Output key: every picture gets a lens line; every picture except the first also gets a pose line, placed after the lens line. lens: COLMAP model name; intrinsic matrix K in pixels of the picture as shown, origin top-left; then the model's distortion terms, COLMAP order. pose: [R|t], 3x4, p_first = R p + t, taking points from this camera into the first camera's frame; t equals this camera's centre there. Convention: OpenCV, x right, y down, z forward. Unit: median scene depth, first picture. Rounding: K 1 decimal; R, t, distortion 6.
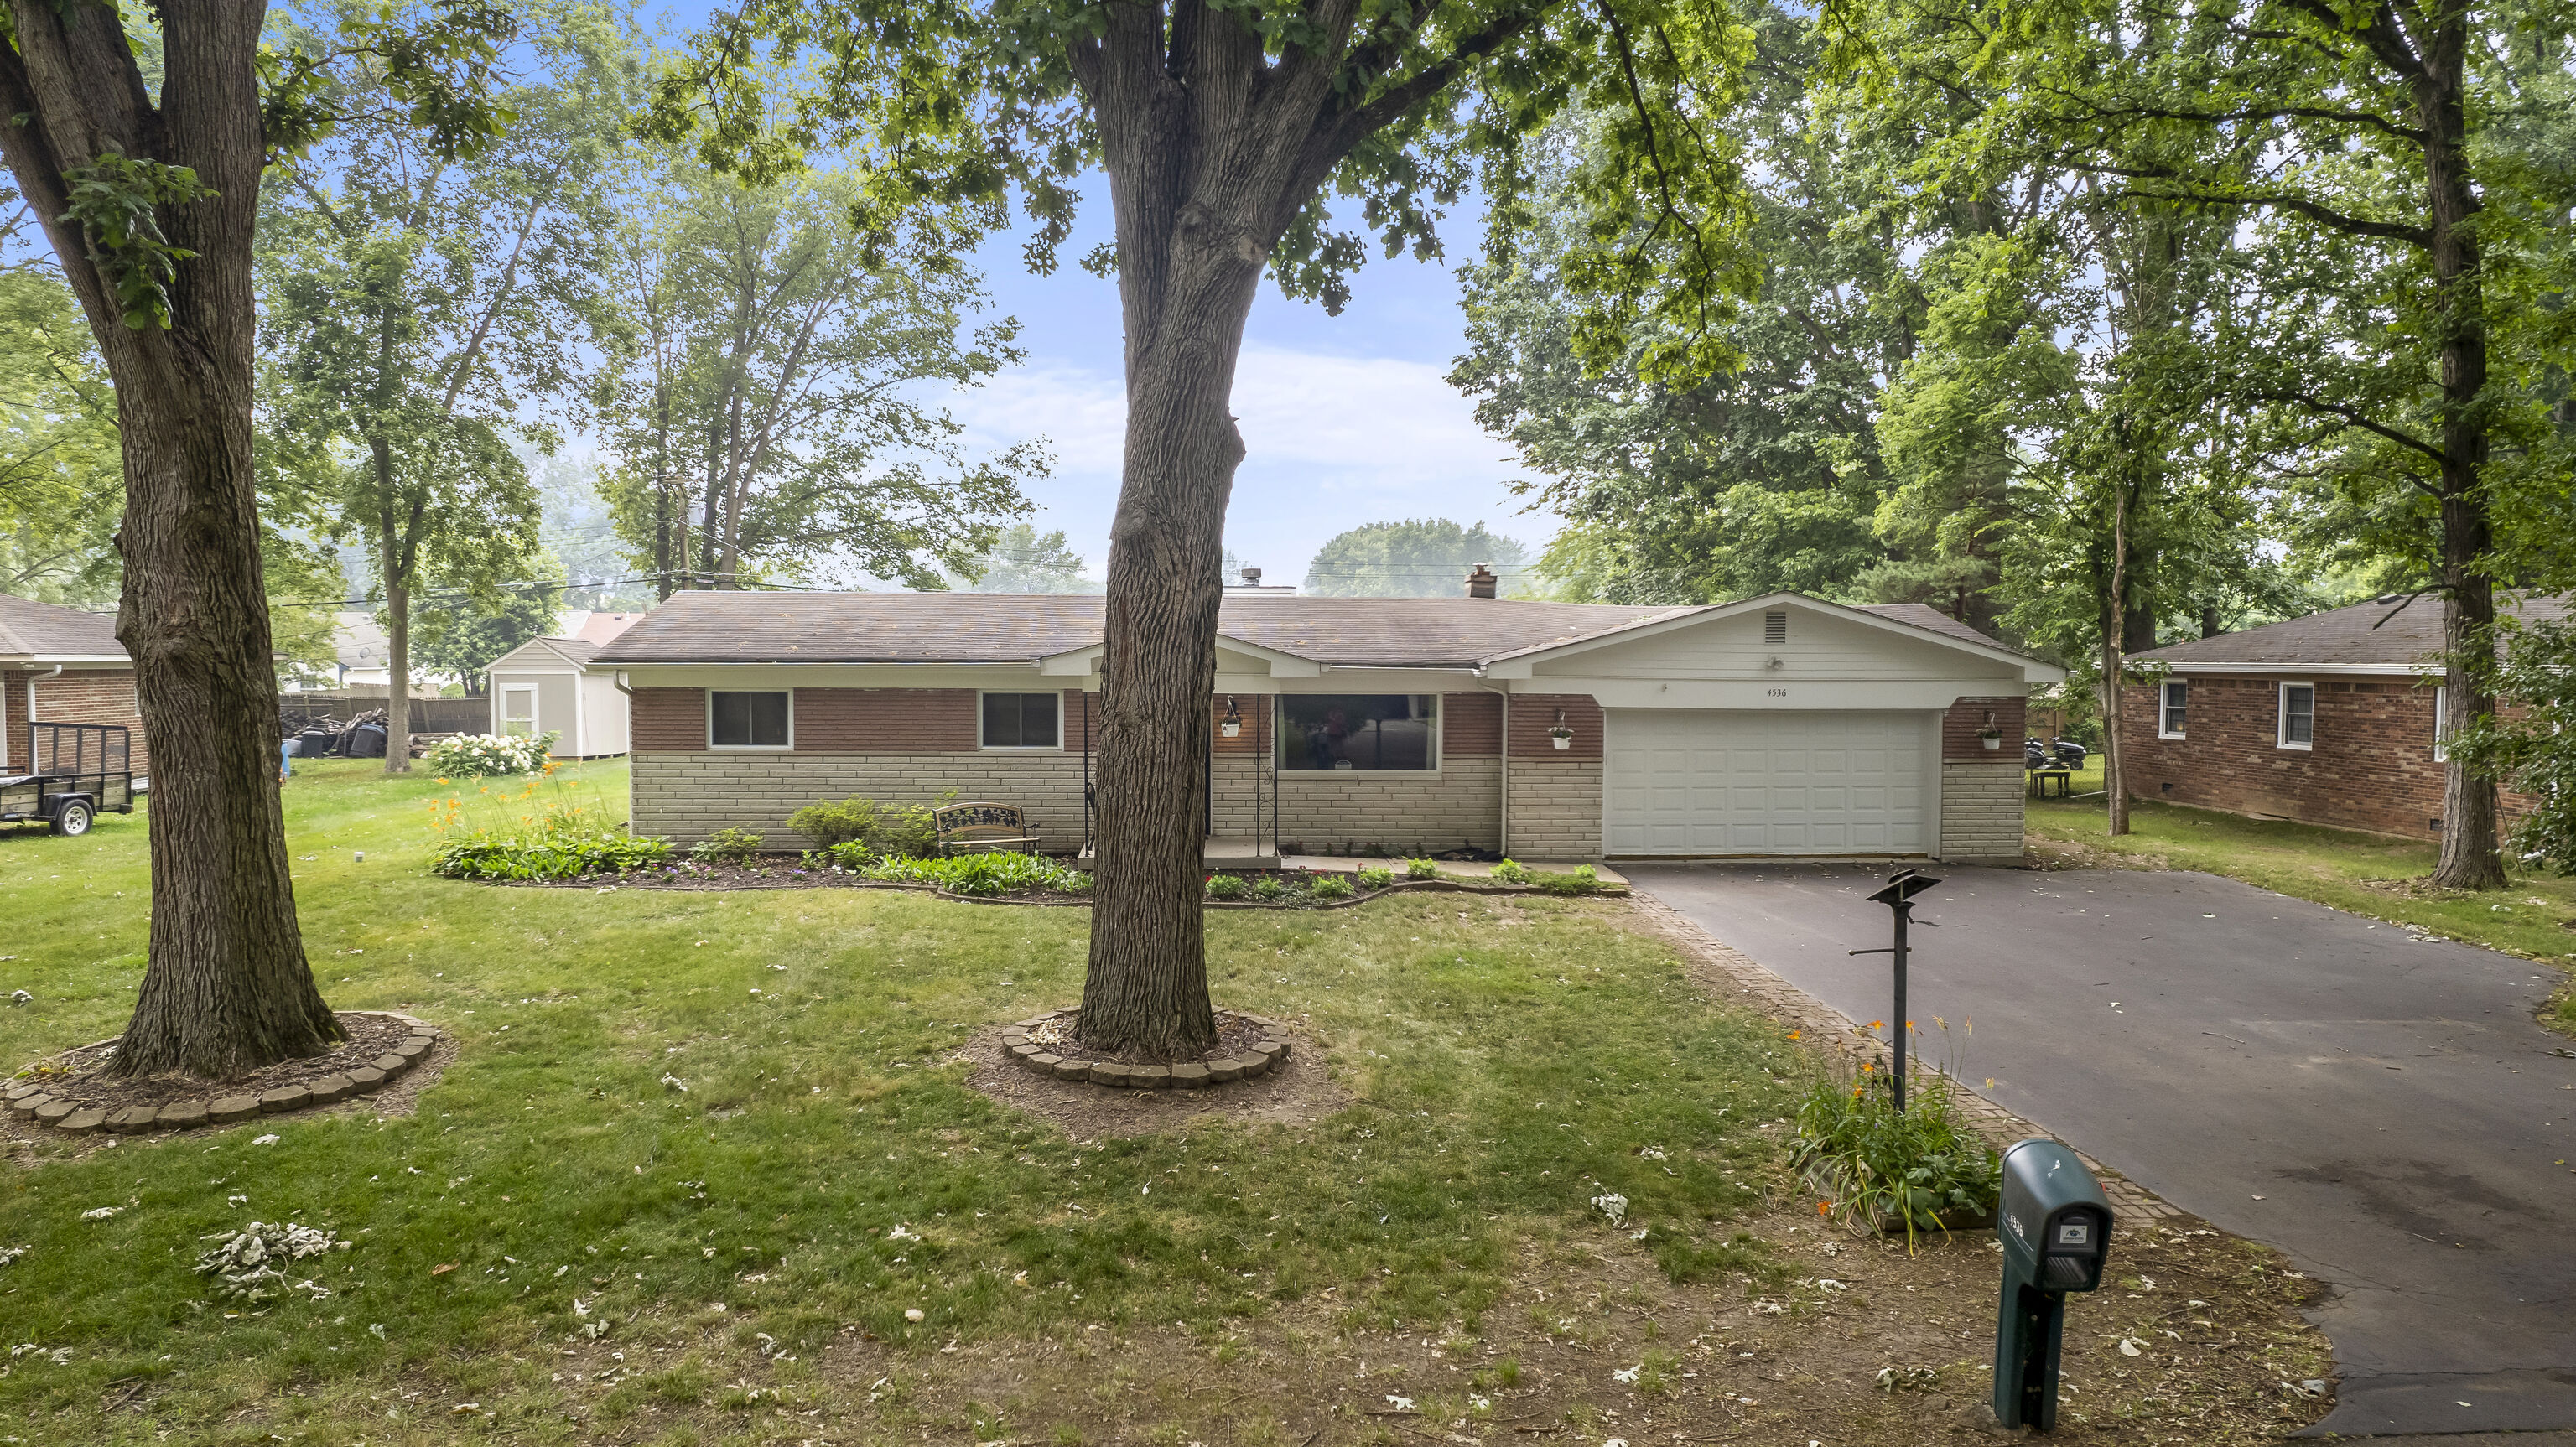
lens RADIAL K [[1704.7, 0, 1288.0], [0, 1704.7, 723.5], [0, 0, 1]] dist [-0.020678, -0.000994]
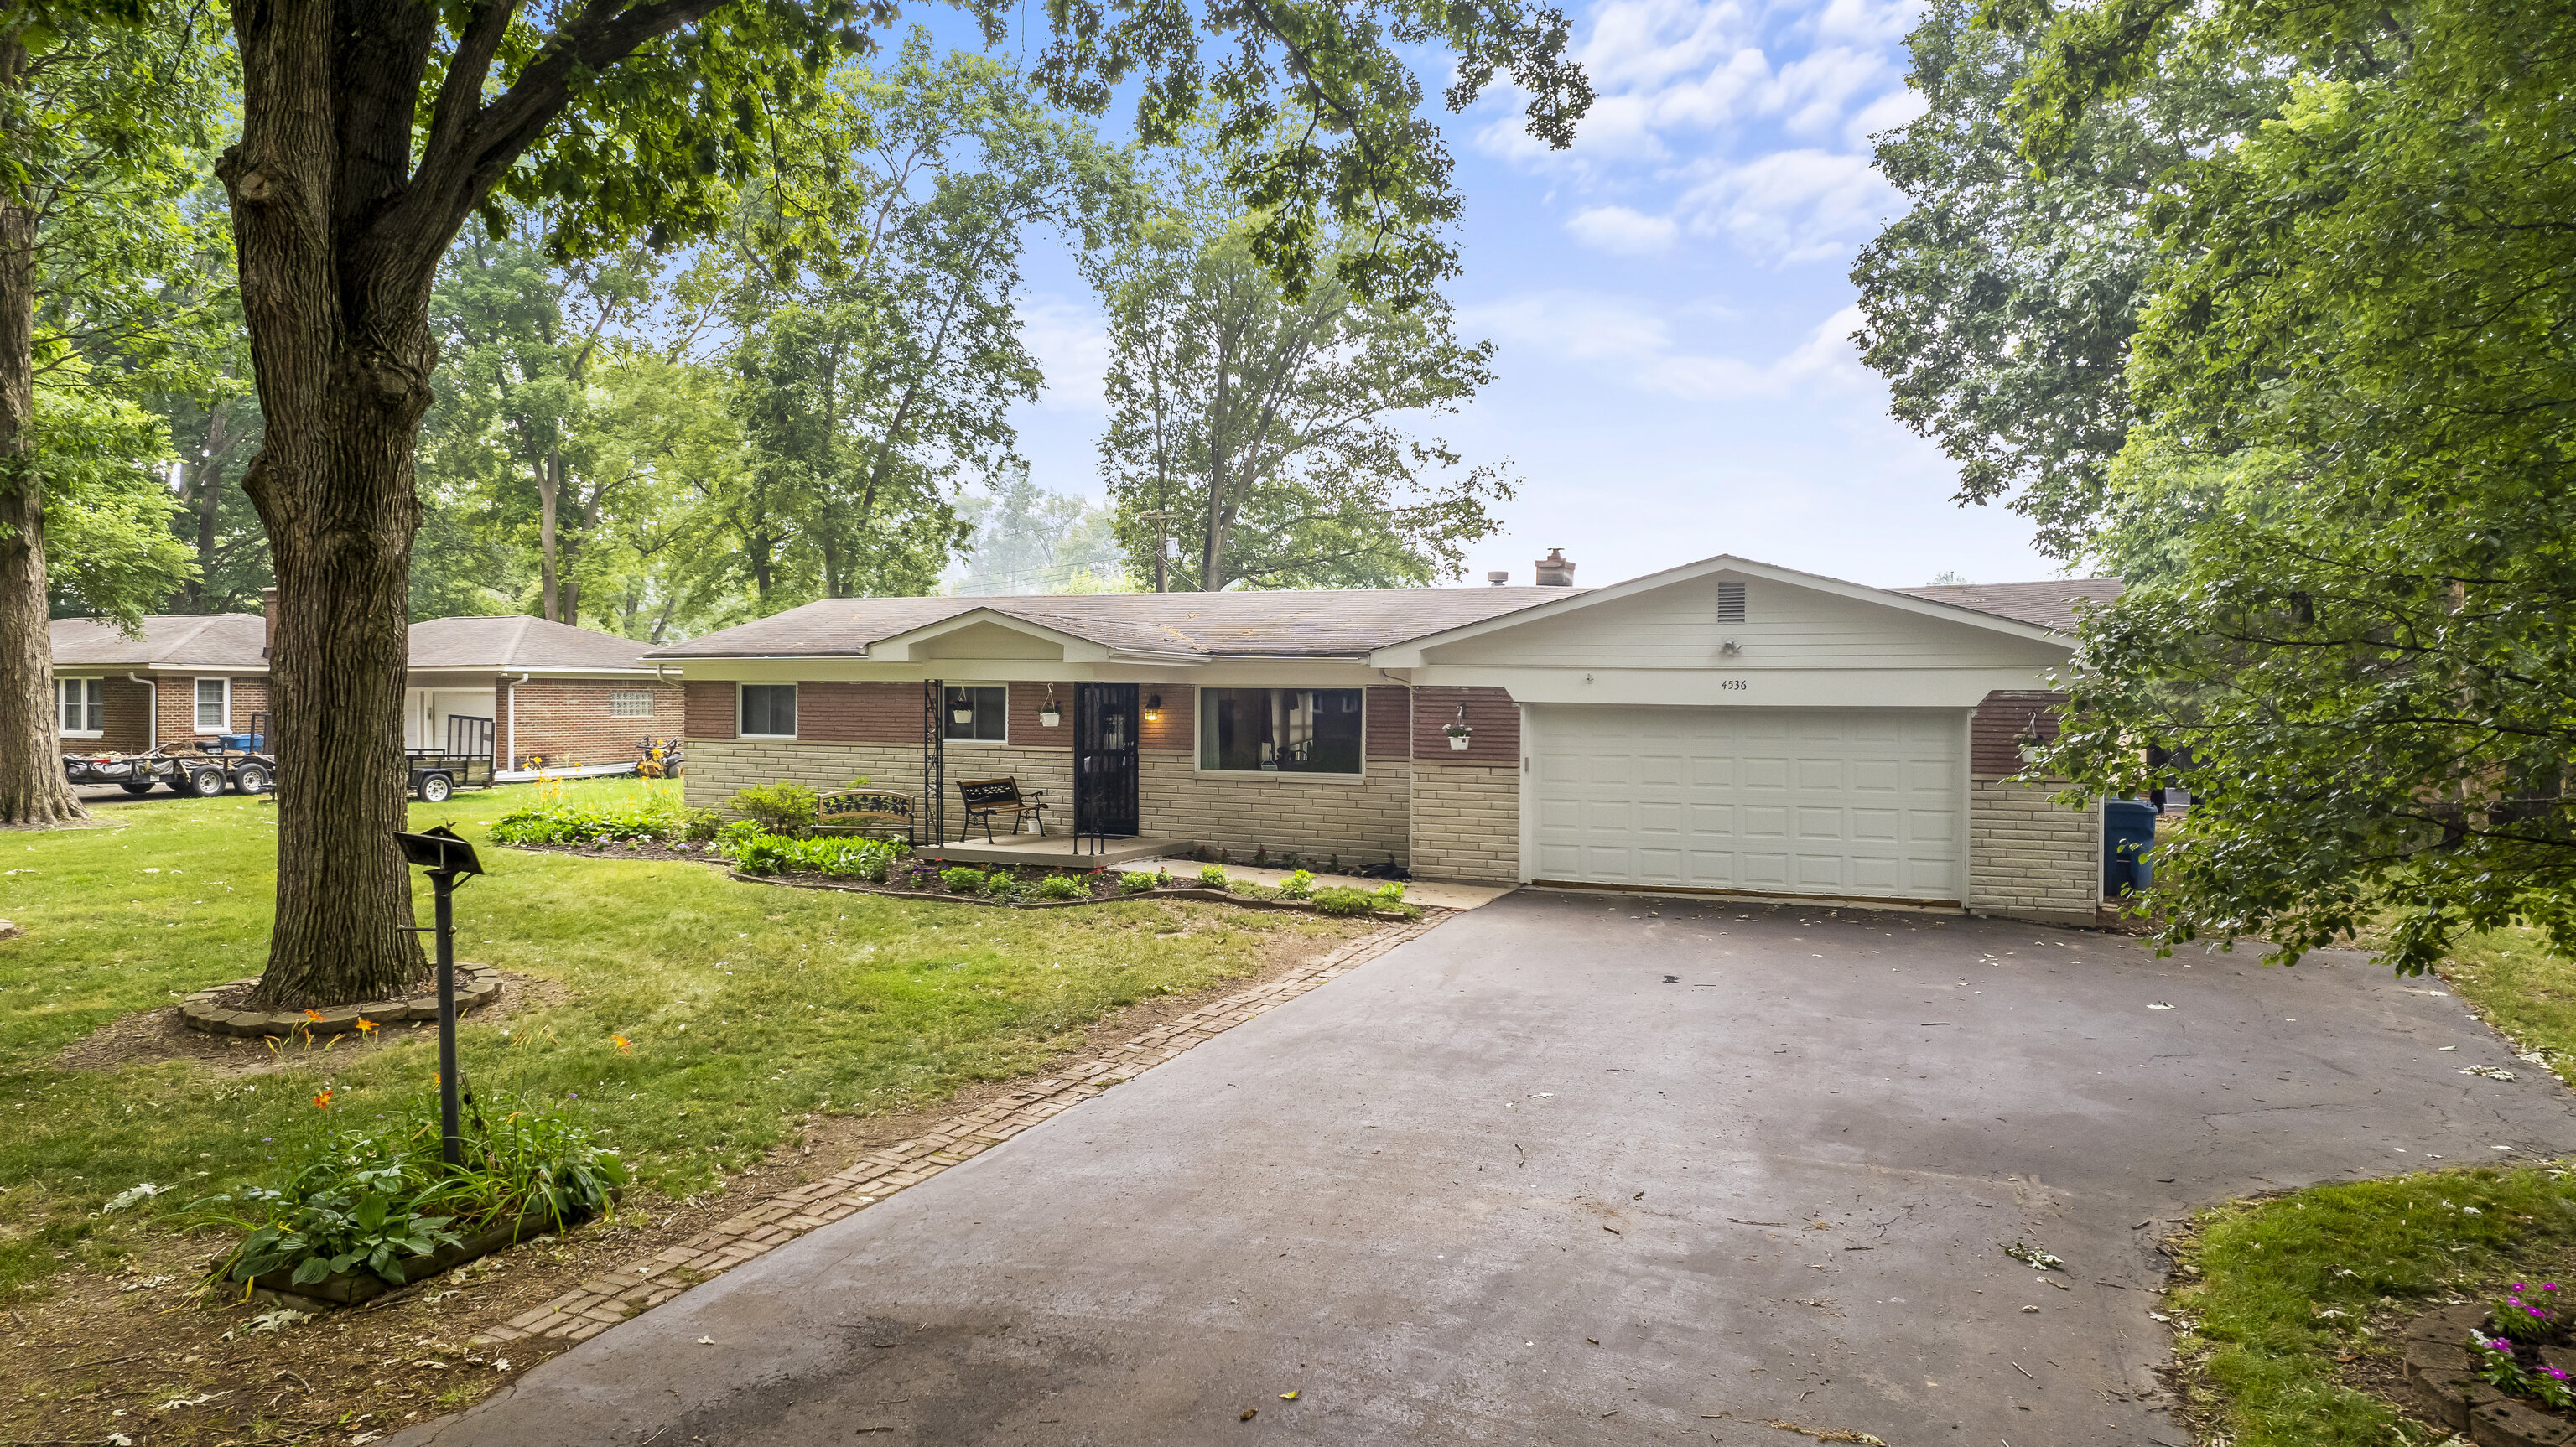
lens RADIAL K [[1653.2, 0, 1291.5], [0, 1653.2, 694.1], [0, 0, 1]] dist [-0.048739, 0.051074]
pose [[0.882565, 0.000621, -0.470191, 0.466117], [-0.021286, 0.999027, -0.038635, 0.020204], [0.469709, 0.044106, 0.881719, 0.228803]]
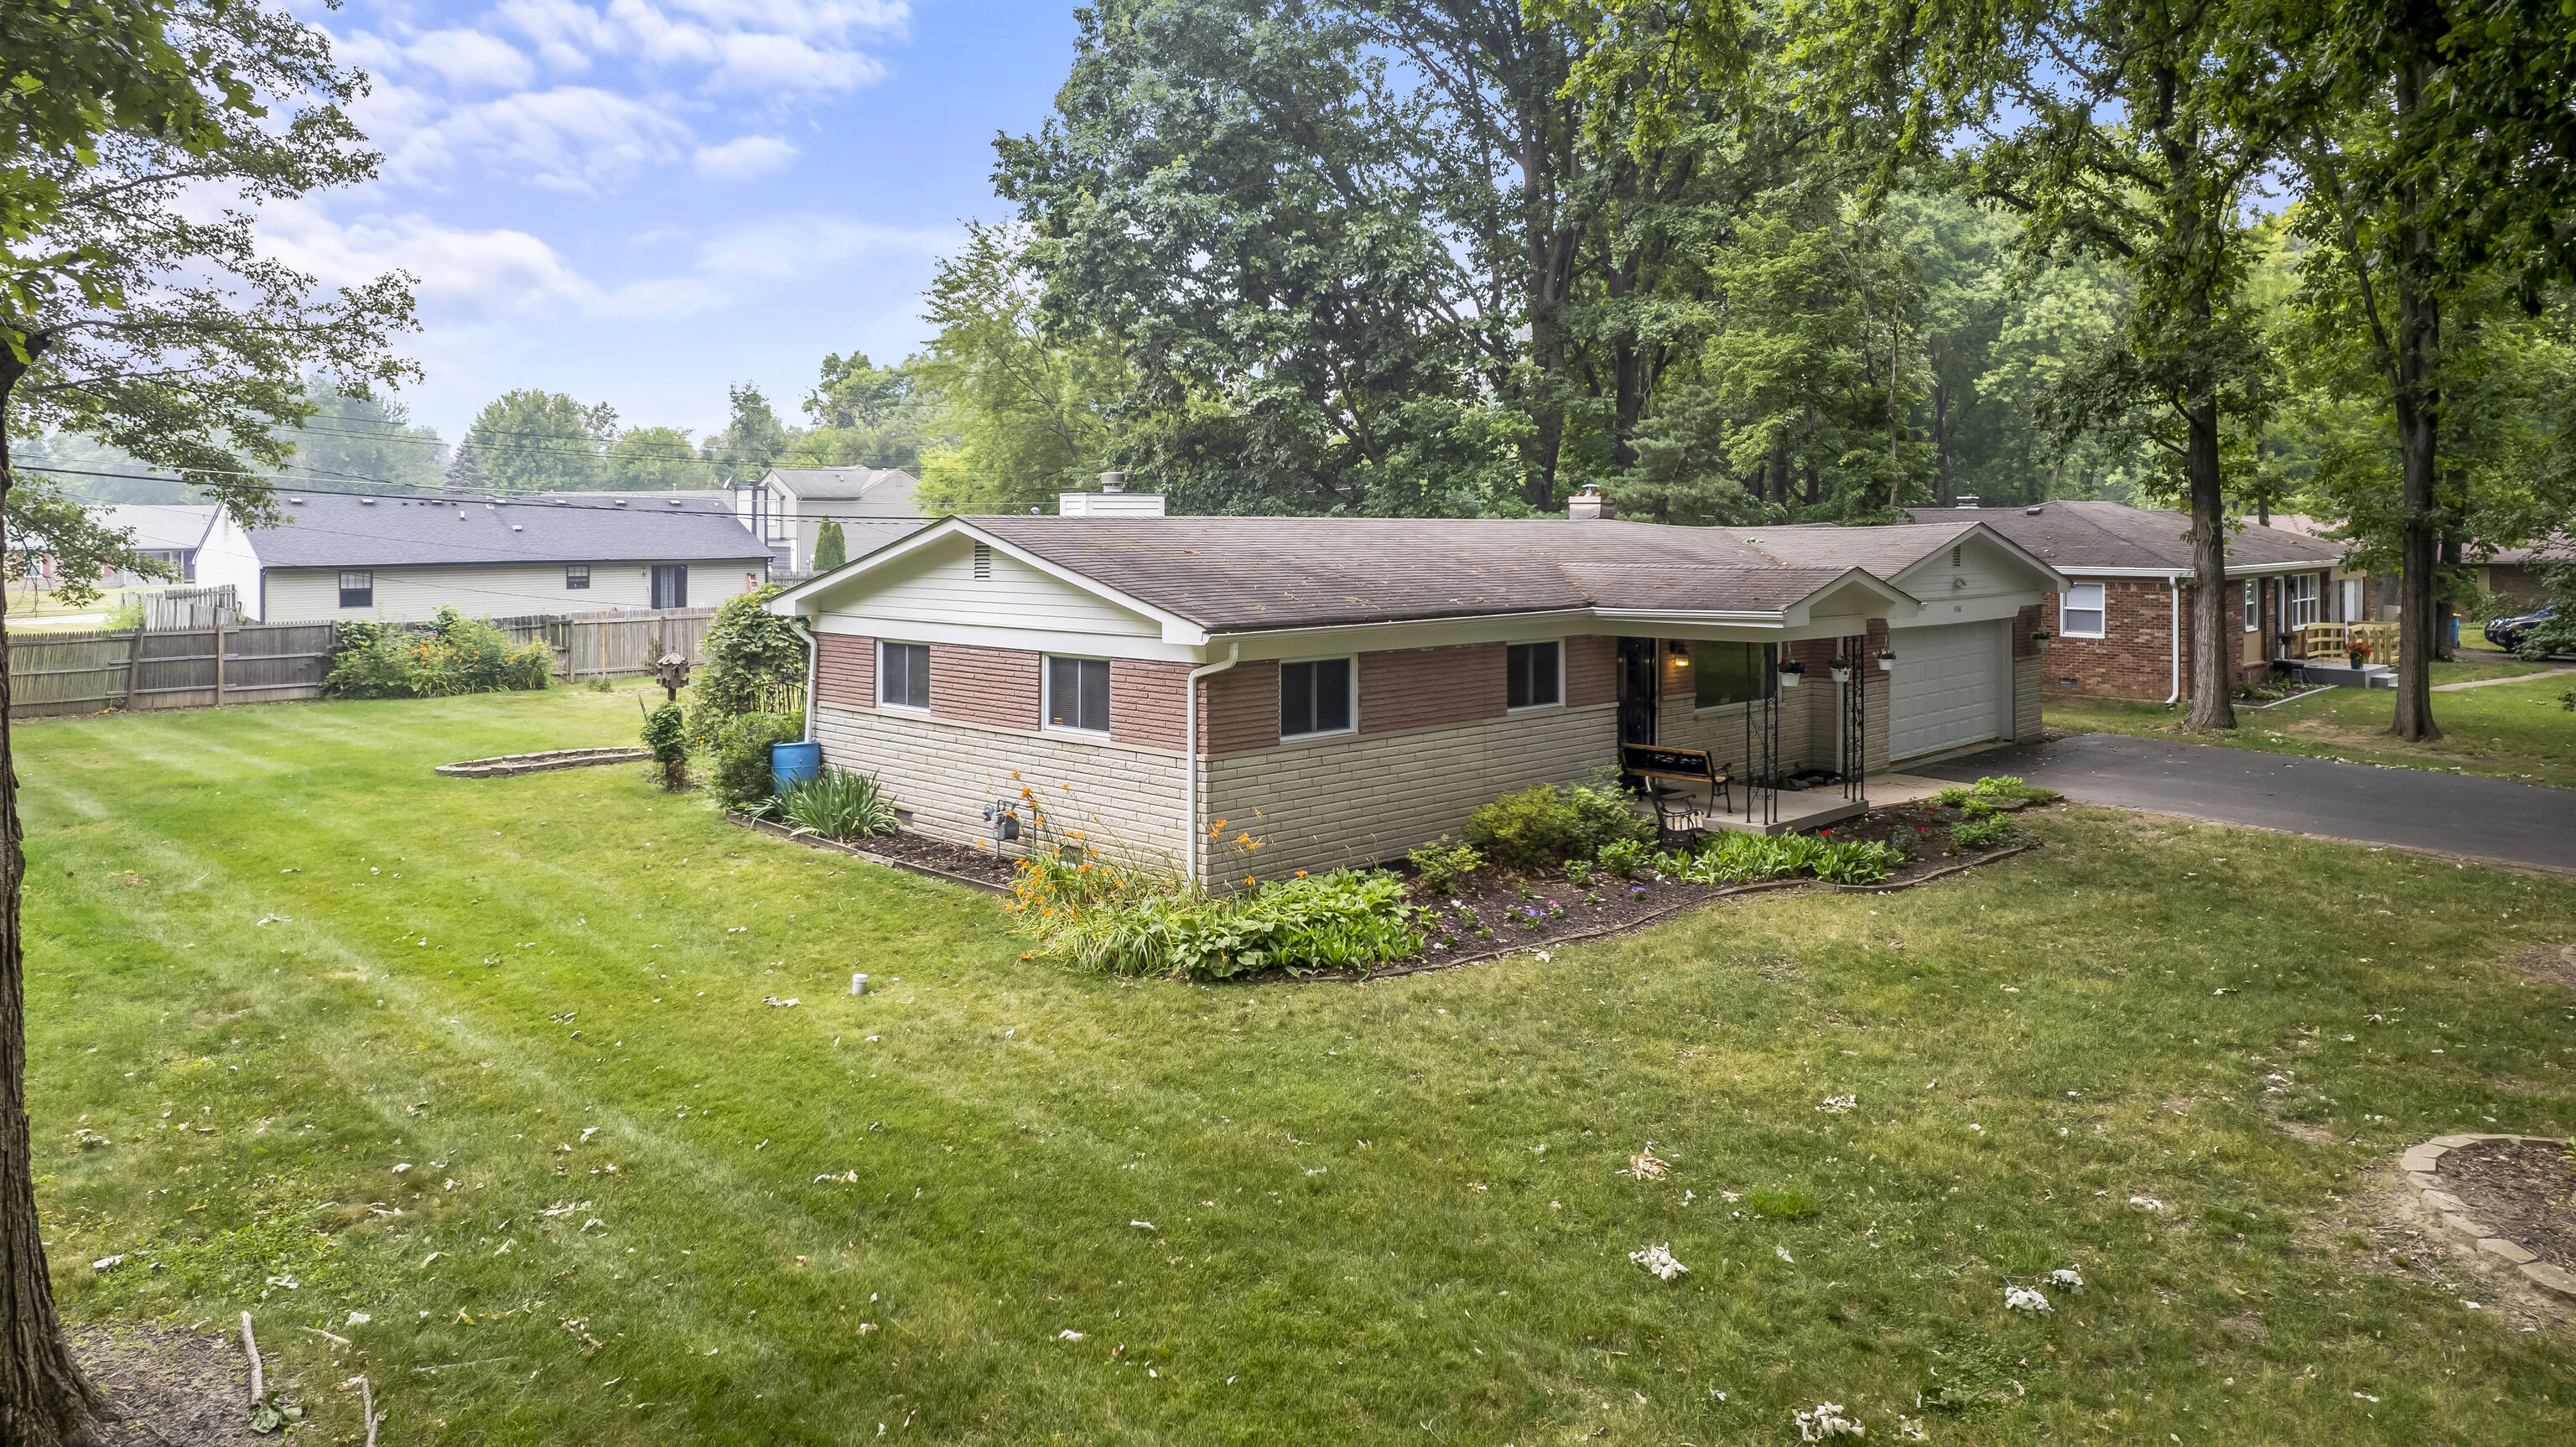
lens RADIAL K [[1653.2, 0, 1291.5], [0, 1653.2, 694.1], [0, 0, 1]] dist [-0.048739, 0.051074]
pose [[0.748363, -0.070538, 0.659528, -0.784237], [0.035508, 0.997164, 0.066358, -0.050729], [-0.662338, -0.026241, 0.748745, 0.469523]]
